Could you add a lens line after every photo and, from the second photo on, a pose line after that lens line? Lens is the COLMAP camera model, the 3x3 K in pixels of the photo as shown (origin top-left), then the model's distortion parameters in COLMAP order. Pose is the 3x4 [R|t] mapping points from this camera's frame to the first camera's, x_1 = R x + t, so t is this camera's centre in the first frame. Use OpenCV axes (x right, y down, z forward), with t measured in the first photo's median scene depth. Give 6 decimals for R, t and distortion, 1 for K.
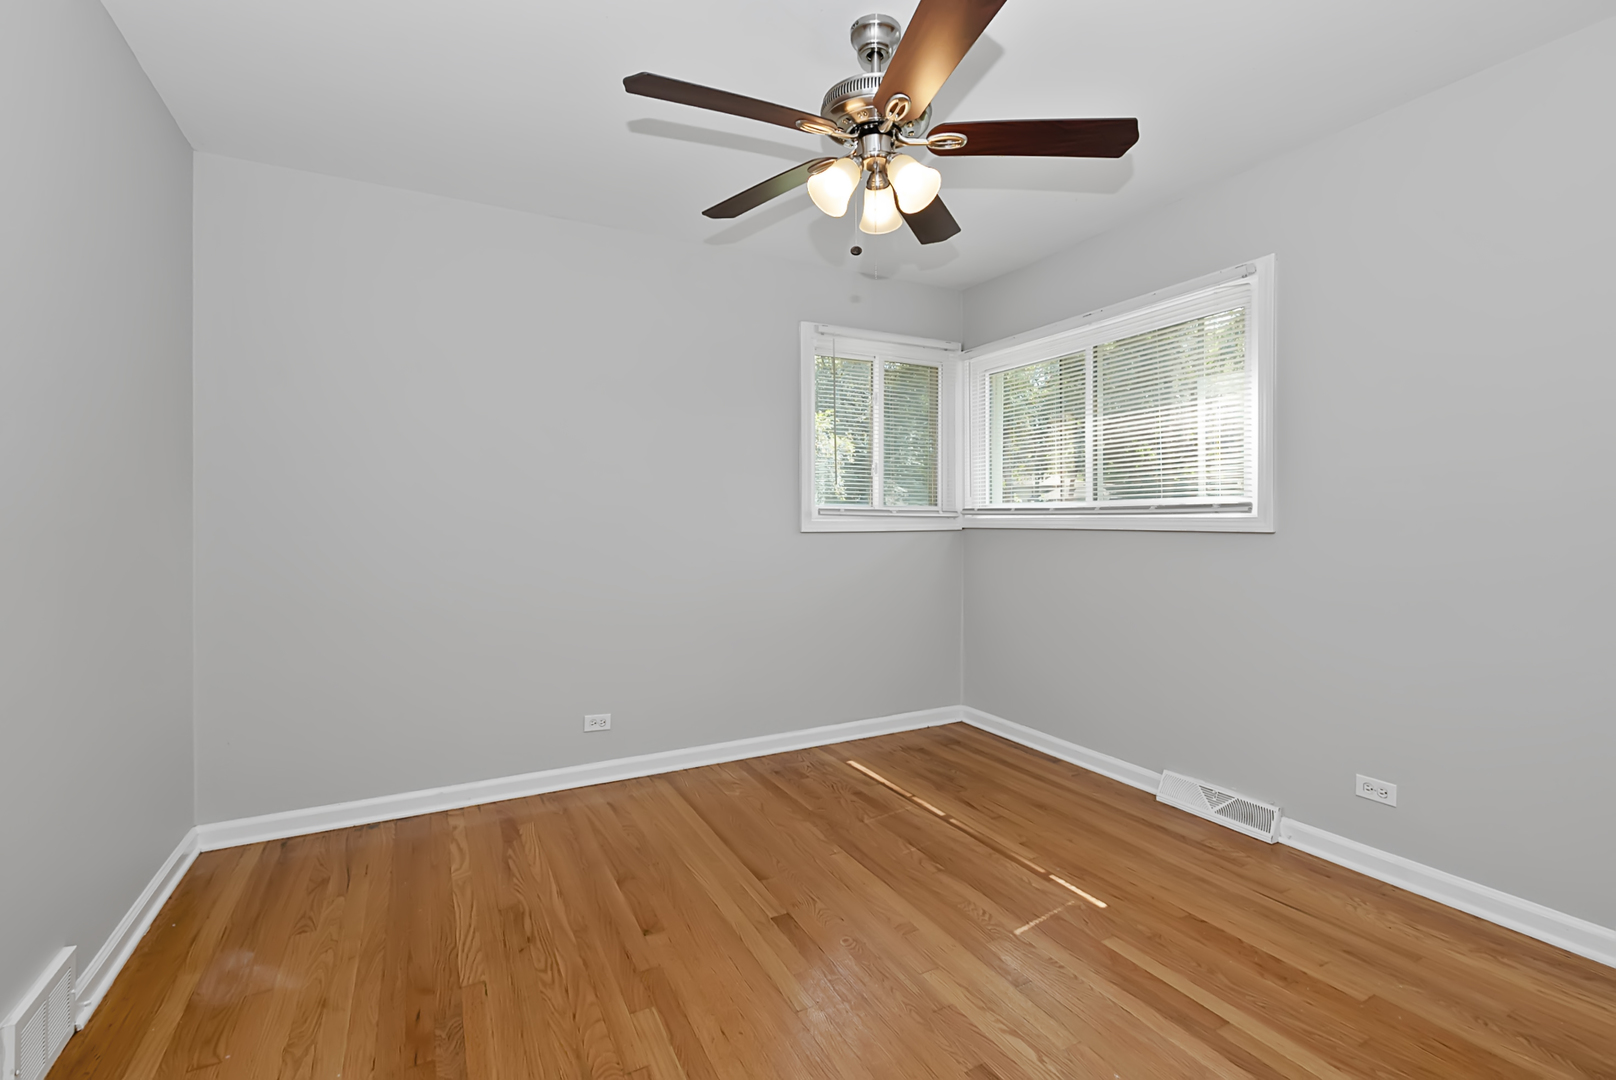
lens RADIAL K [[724.3, 0, 816.7], [0, 724.3, 549.3], [0, 0, 1]] dist [0.000809, 0.000010]
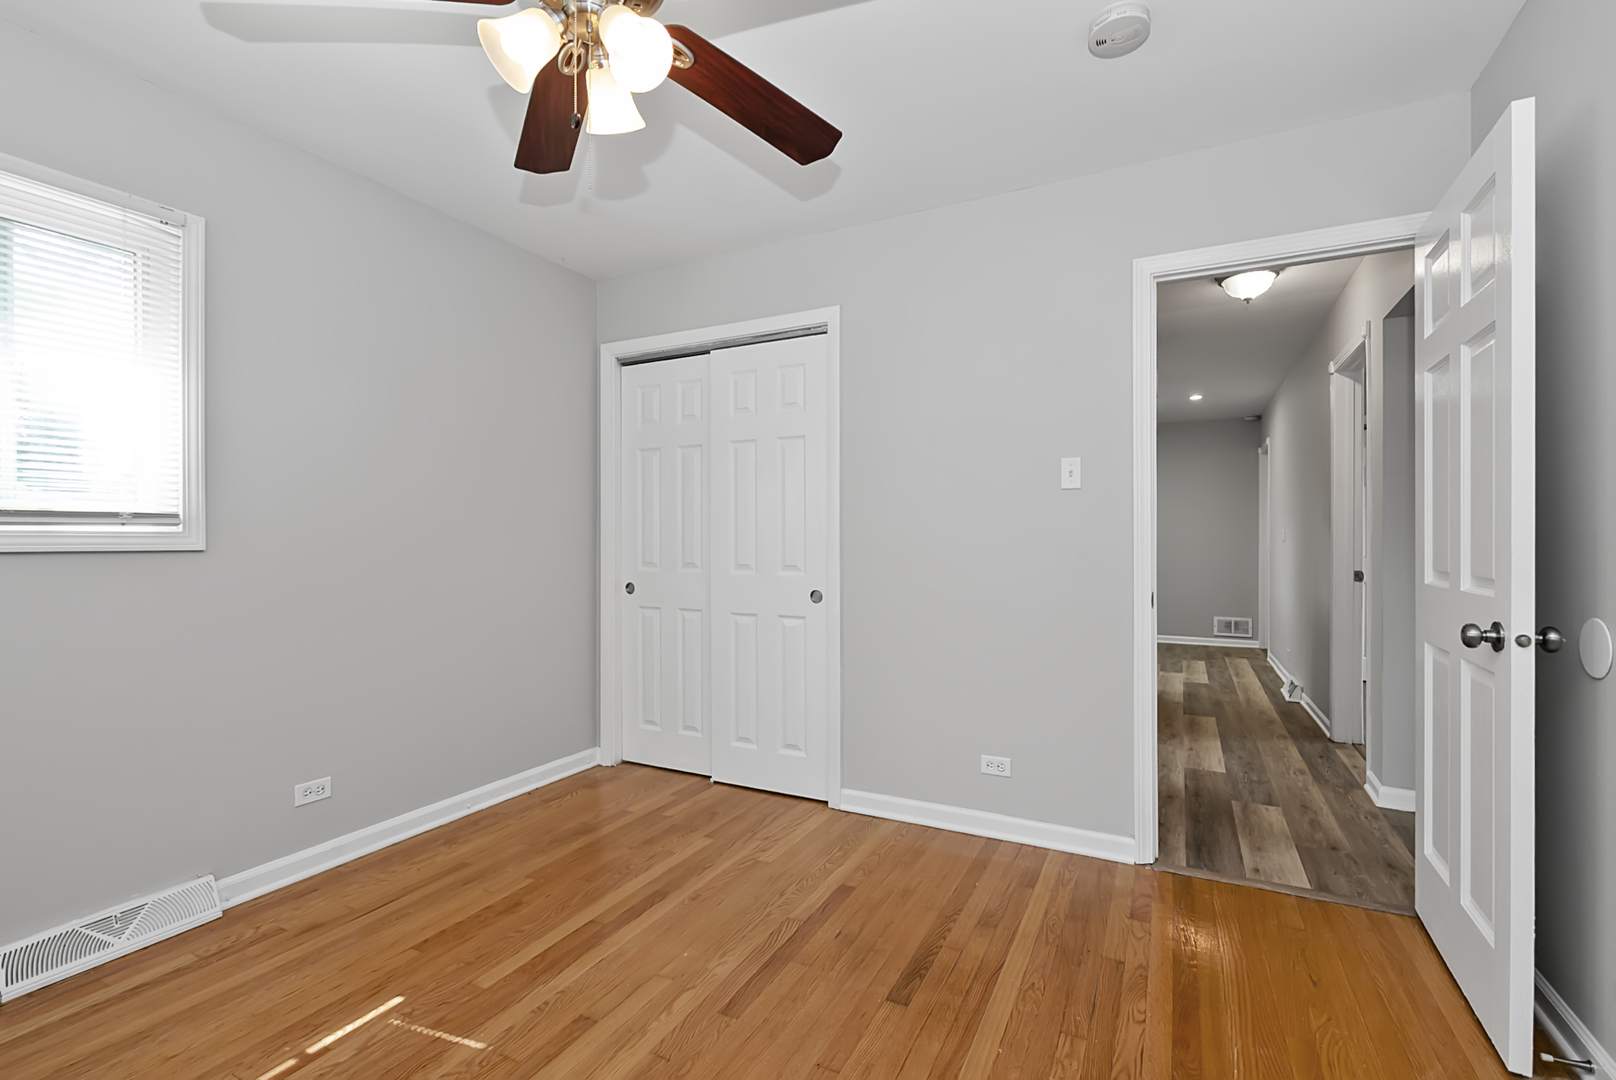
lens RADIAL K [[724.3, 0, 816.7], [0, 724.3, 549.3], [0, 0, 1]] dist [0.000809, 0.000010]
pose [[-0.575759, -0.007139, 0.817588, -0.545930], [0.036369, 0.998749, 0.034332, -0.032194], [-0.816810, 0.049502, -0.574779, 1.046170]]
